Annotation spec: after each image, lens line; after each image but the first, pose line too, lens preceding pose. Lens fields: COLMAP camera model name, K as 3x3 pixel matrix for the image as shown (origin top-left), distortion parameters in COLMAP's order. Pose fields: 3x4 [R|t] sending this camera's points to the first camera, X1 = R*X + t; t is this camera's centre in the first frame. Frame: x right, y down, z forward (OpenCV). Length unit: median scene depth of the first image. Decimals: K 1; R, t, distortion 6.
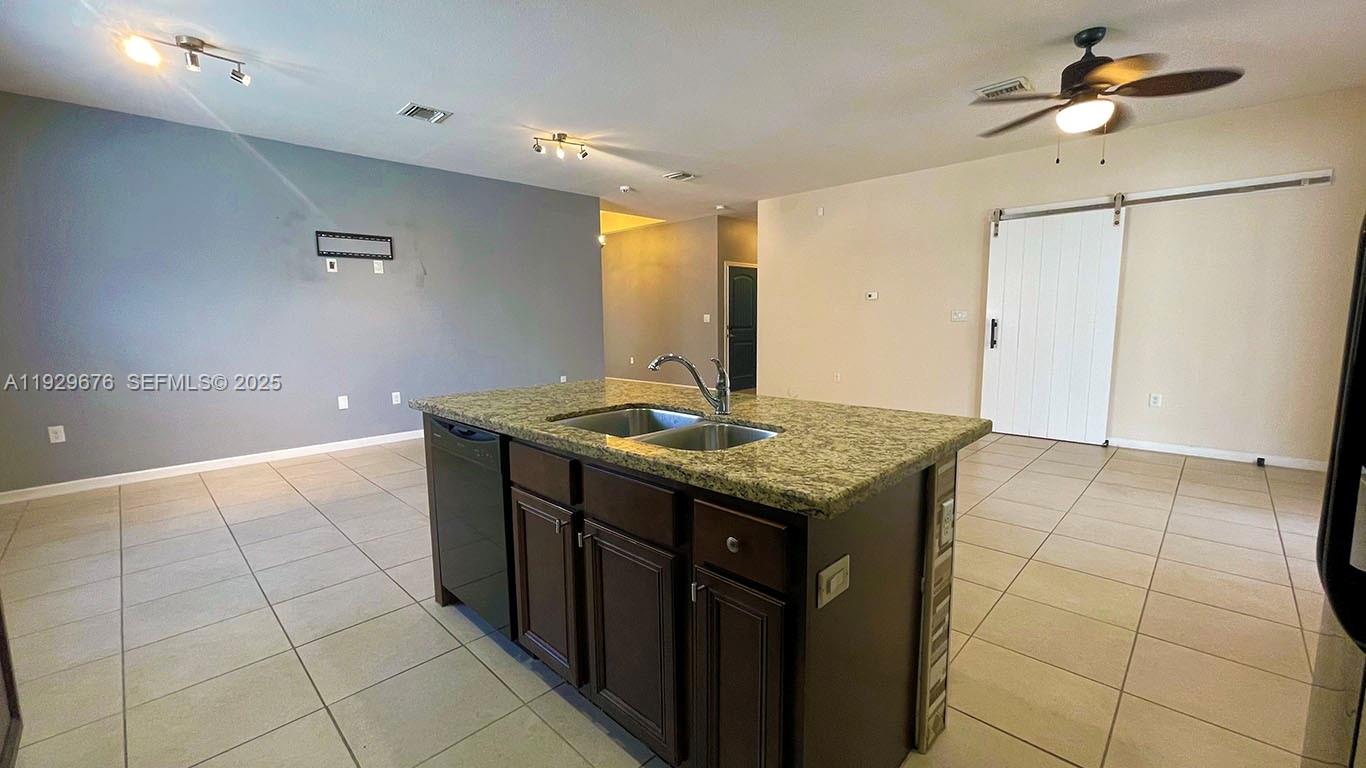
lens RADIAL K [[552.5, 0, 682.4], [0, 552.5, 393.6], [0, 0, 1]] dist [-0.005878, 0.001633]
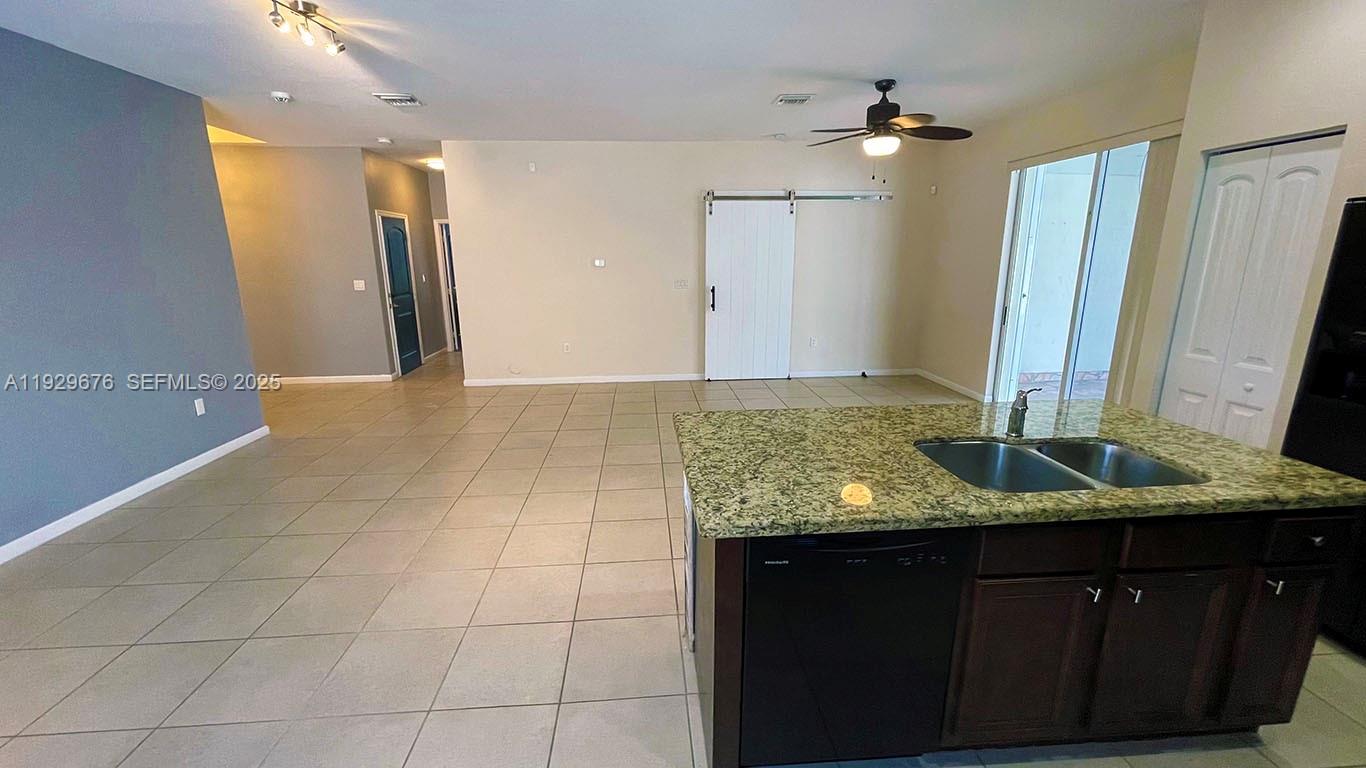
lens RADIAL K [[552.5, 0, 678.7], [0, 552.5, 386.9], [0, 0, 1]] dist [-0.005878, 0.001633]
pose [[0.663788, -0.170687, 0.728184, -0.444982], [0.102111, 0.985176, 0.137845, -0.106821], [-0.740917, -0.017144, 0.671377, 0.299211]]
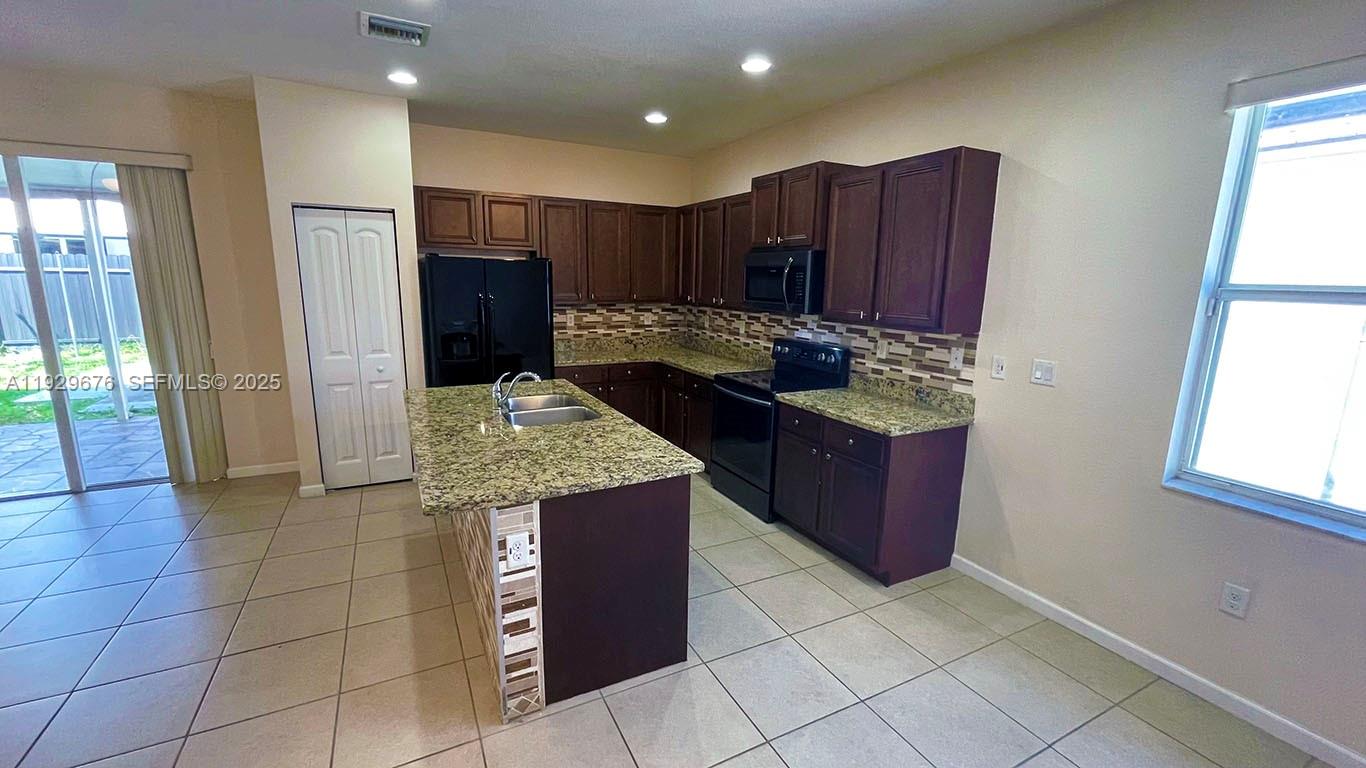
lens RADIAL K [[552.5, 0, 681.5], [0, 552.5, 386.6], [0, 0, 1]] dist [-0.005878, 0.001633]
pose [[-0.952041, -0.066512, 0.298652, -0.354155], [0.032598, 0.948483, 0.315147, -0.198340], [-0.304228, 0.309768, -0.900827, 0.879193]]
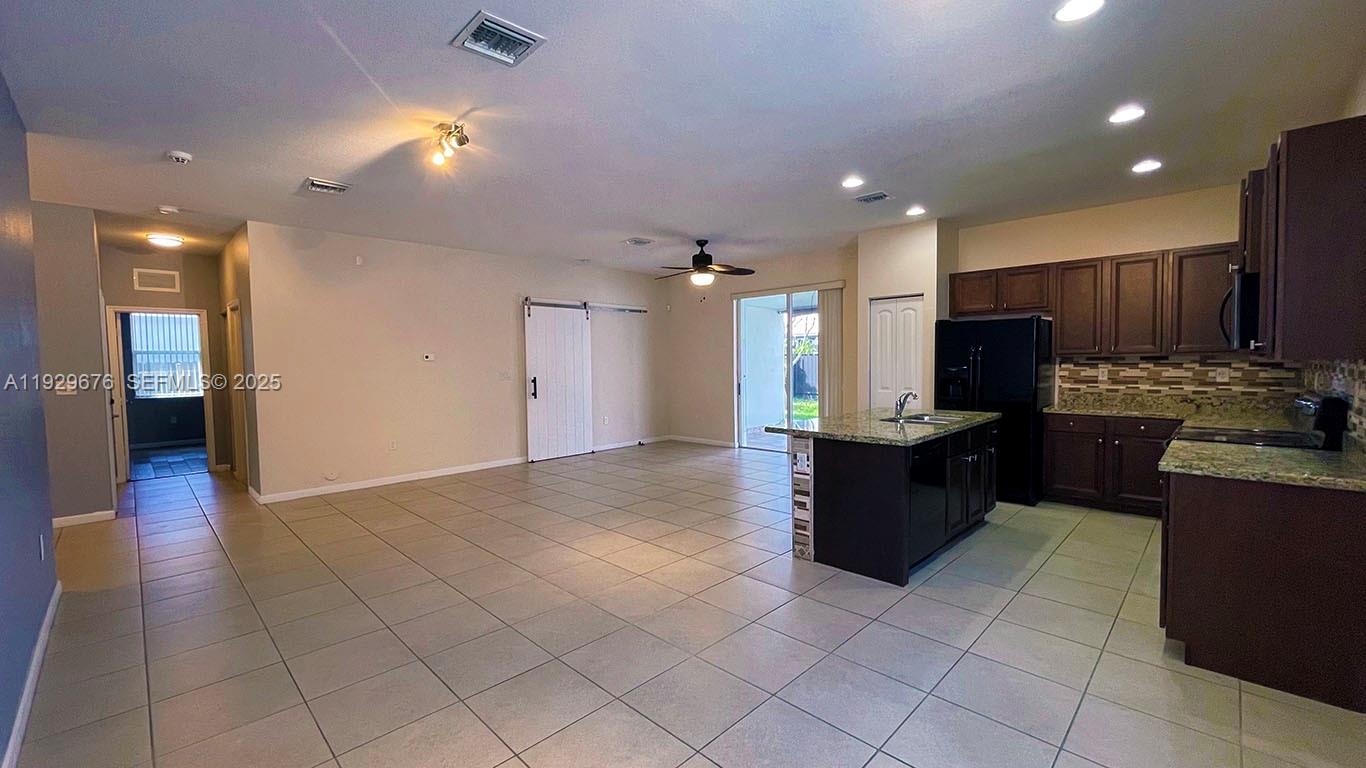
lens RADIAL K [[552.5, 0, 677.5], [0, 552.5, 387.9], [0, 0, 1]] dist [-0.005878, 0.001633]
pose [[0.010063, -0.039353, 0.999175, -0.911722], [0.148474, 0.988208, 0.037426, -0.124102], [-0.988865, 0.147975, 0.015787, 0.739478]]
